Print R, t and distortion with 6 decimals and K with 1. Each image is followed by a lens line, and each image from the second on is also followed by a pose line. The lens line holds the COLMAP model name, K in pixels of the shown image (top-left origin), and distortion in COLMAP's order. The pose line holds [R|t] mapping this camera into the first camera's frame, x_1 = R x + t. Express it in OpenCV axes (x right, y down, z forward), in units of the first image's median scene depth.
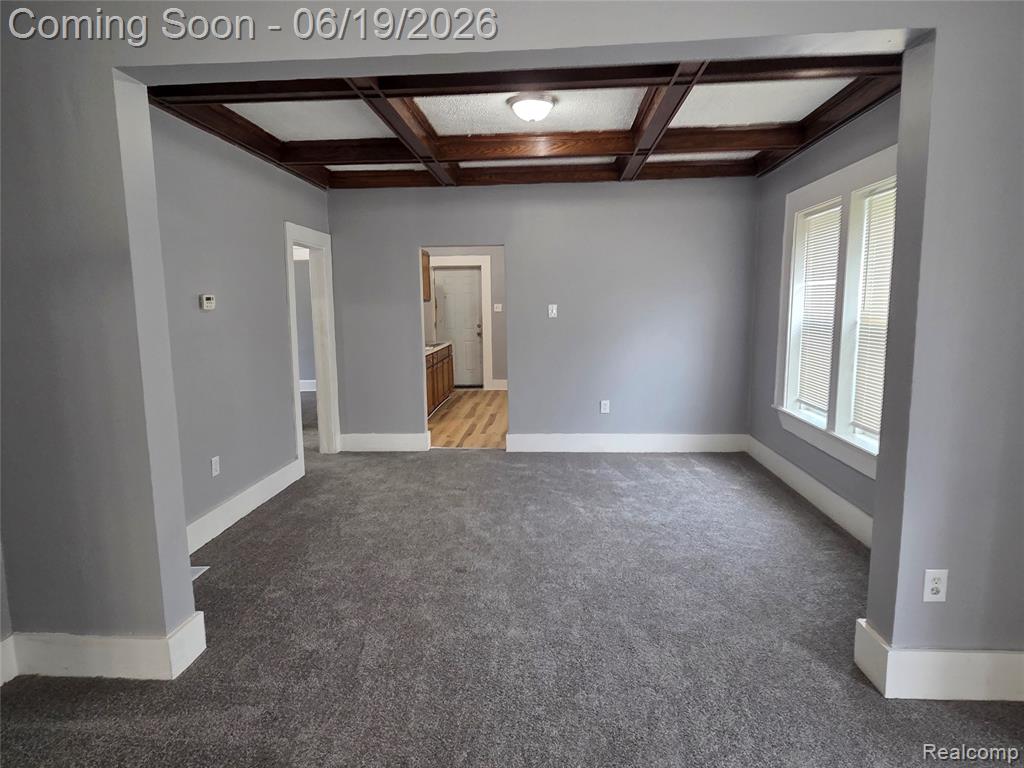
lens RADIAL K [[600.4, 0, 509.6], [0, 600.4, 383.7], [0, 0, 1]] dist [0.008065, -0.001838]
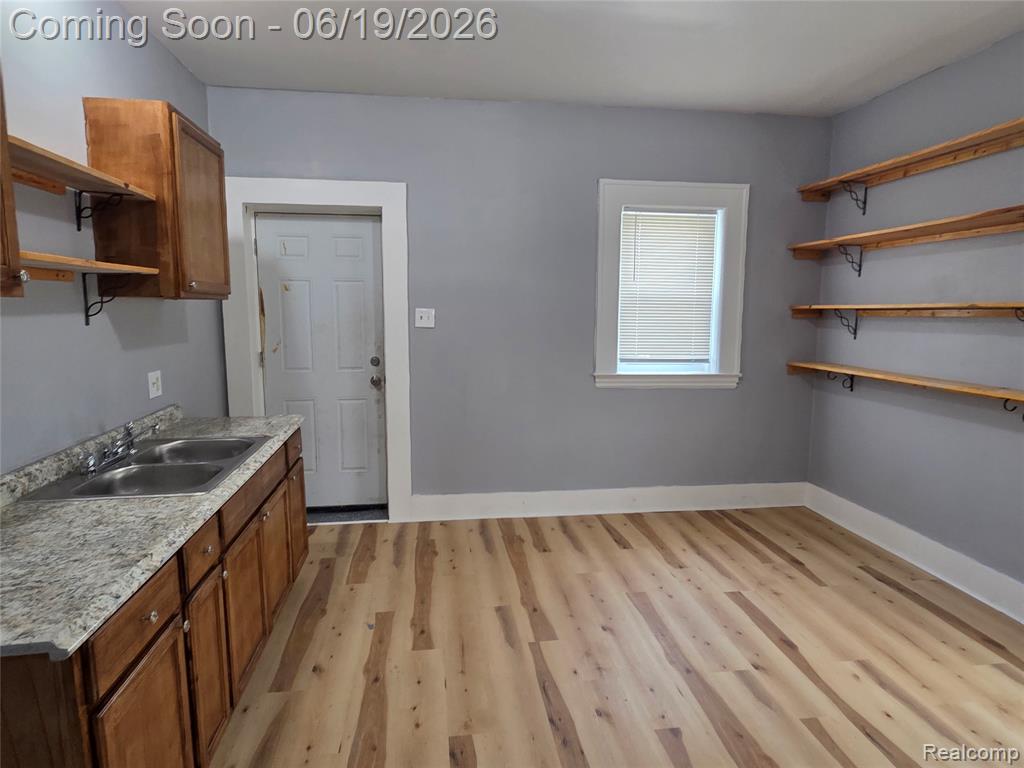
lens RADIAL K [[600.4, 0, 511.9], [0, 600.4, 384.1], [0, 0, 1]] dist [0.008065, -0.001838]
pose [[0.978789, -0.009130, 0.204666, -0.090986], [0.009323, 0.999957, 0.000023, -0.164861], [-0.204658, 0.001886, 0.978832, 1.203133]]
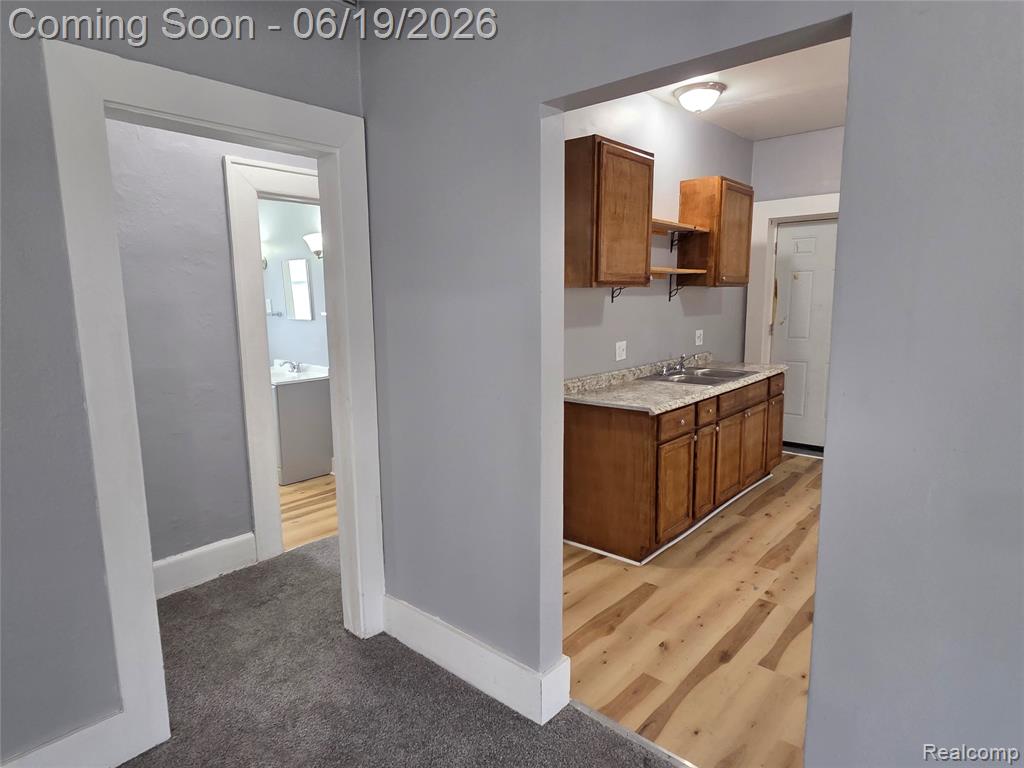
lens RADIAL K [[600.4, 0, 508.7], [0, 600.4, 385.6], [0, 0, 1]] dist [0.008065, -0.001838]
pose [[0.792055, 0.098234, -0.602495, 0.043510], [-0.081617, 0.995147, 0.054959, -0.118639], [0.604970, 0.005643, 0.796229, 0.873649]]
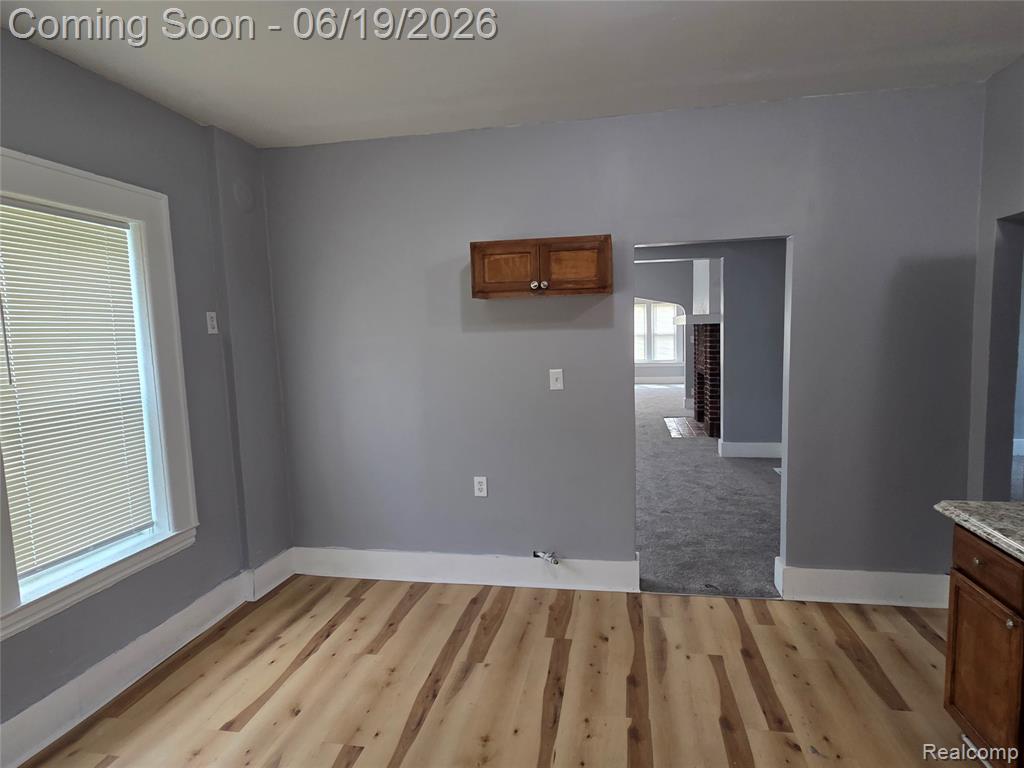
lens RADIAL K [[600.4, 0, 511.3], [0, 600.4, 385.6], [0, 0, 1]] dist [0.008065, -0.001838]
pose [[-0.992944, 0.031225, 0.114395, 0.059572], [0.056622, 0.972473, 0.226031, -0.280931], [-0.104188, 0.230914, -0.967380, 1.904728]]
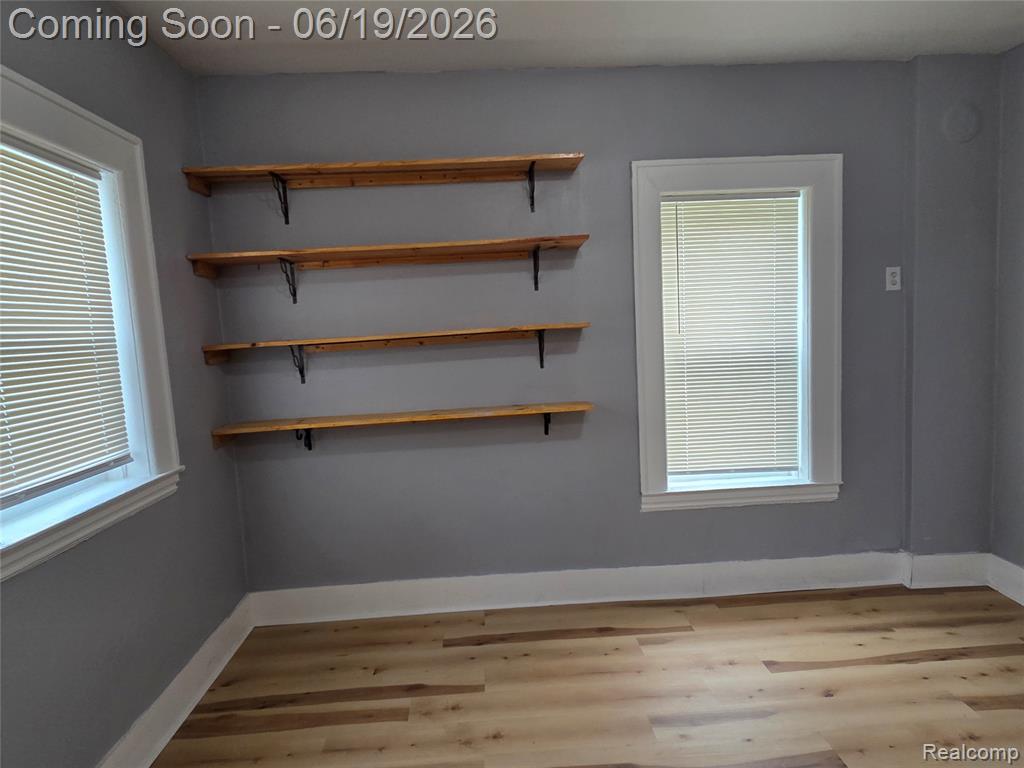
lens RADIAL K [[600.4, 0, 507.1], [0, 600.4, 381.3], [0, 0, 1]] dist [0.008065, -0.001838]
pose [[-0.122131, -0.080845, 0.989216, -0.118188], [0.180215, 0.978303, 0.102203, -0.247017], [-0.976016, 0.190754, -0.104912, 1.746981]]
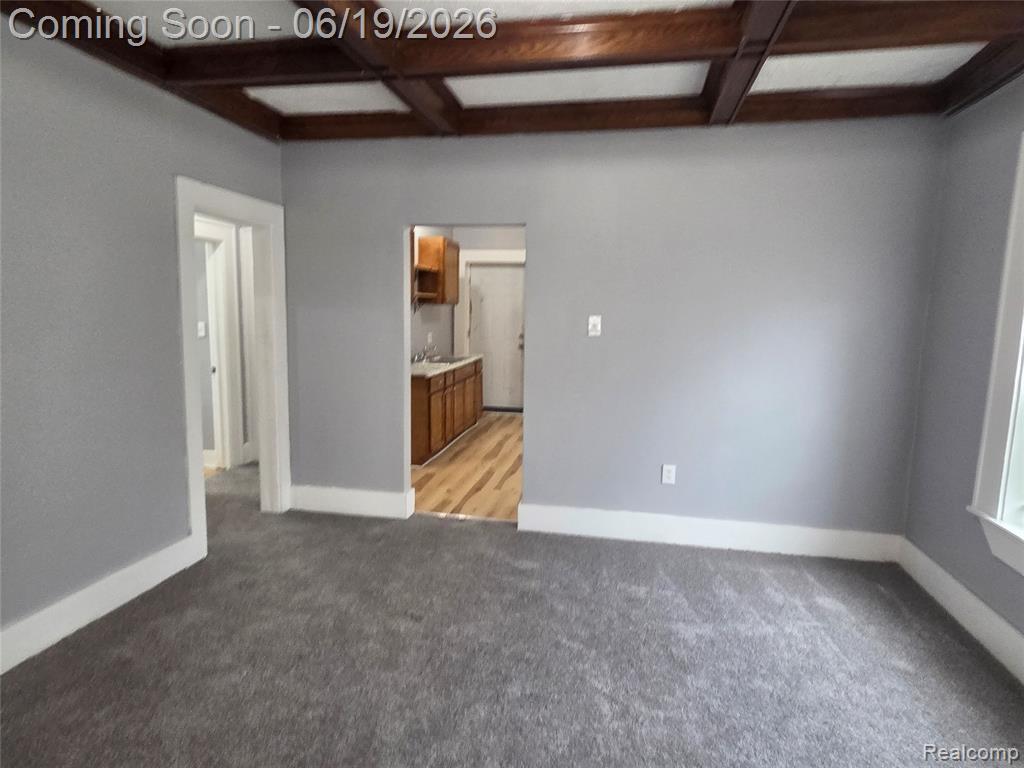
lens RADIAL K [[600.4, 0, 511.2], [0, 600.4, 383.8], [0, 0, 1]] dist [0.008065, -0.001838]
pose [[0.991729, 0.047758, -0.119130, 0.073268], [-0.048490, 0.998818, -0.003249, -0.058947], [0.118834, 0.008998, 0.992873, 0.388273]]
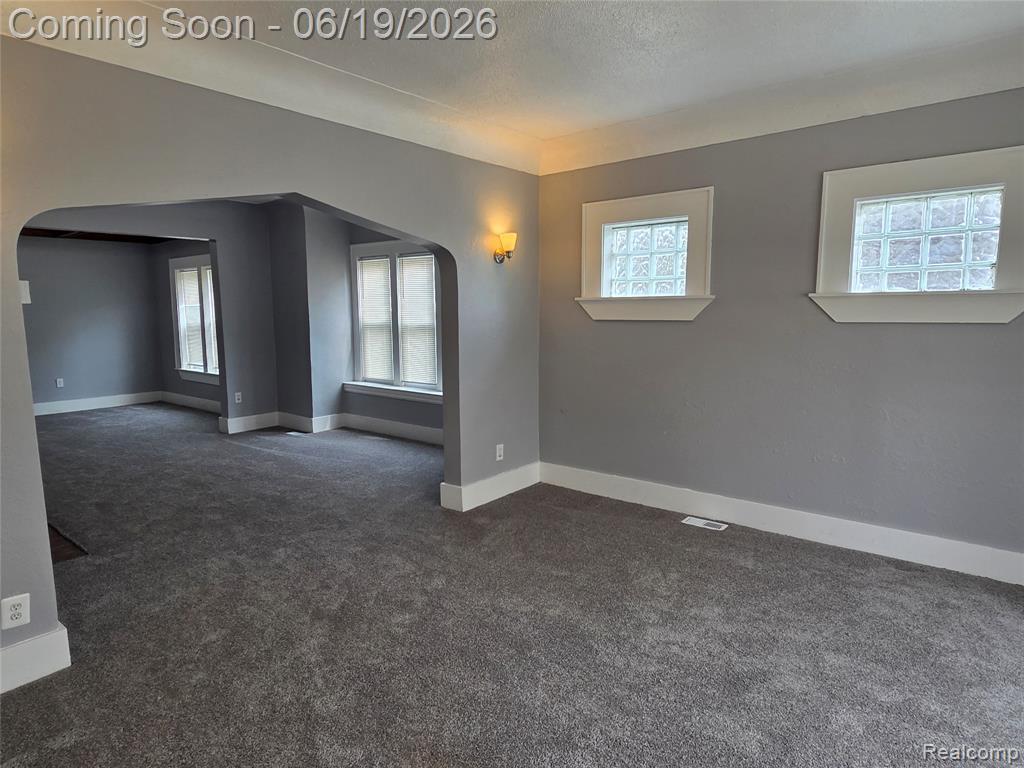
lens RADIAL K [[600.4, 0, 514.5], [0, 600.4, 380.2], [0, 0, 1]] dist [0.008065, -0.001838]
pose [[0.575991, -0.095241, 0.811889, -0.492279], [0.111329, 0.993075, 0.037514, 0.120851], [-0.809840, 0.068780, 0.582605, -0.968817]]
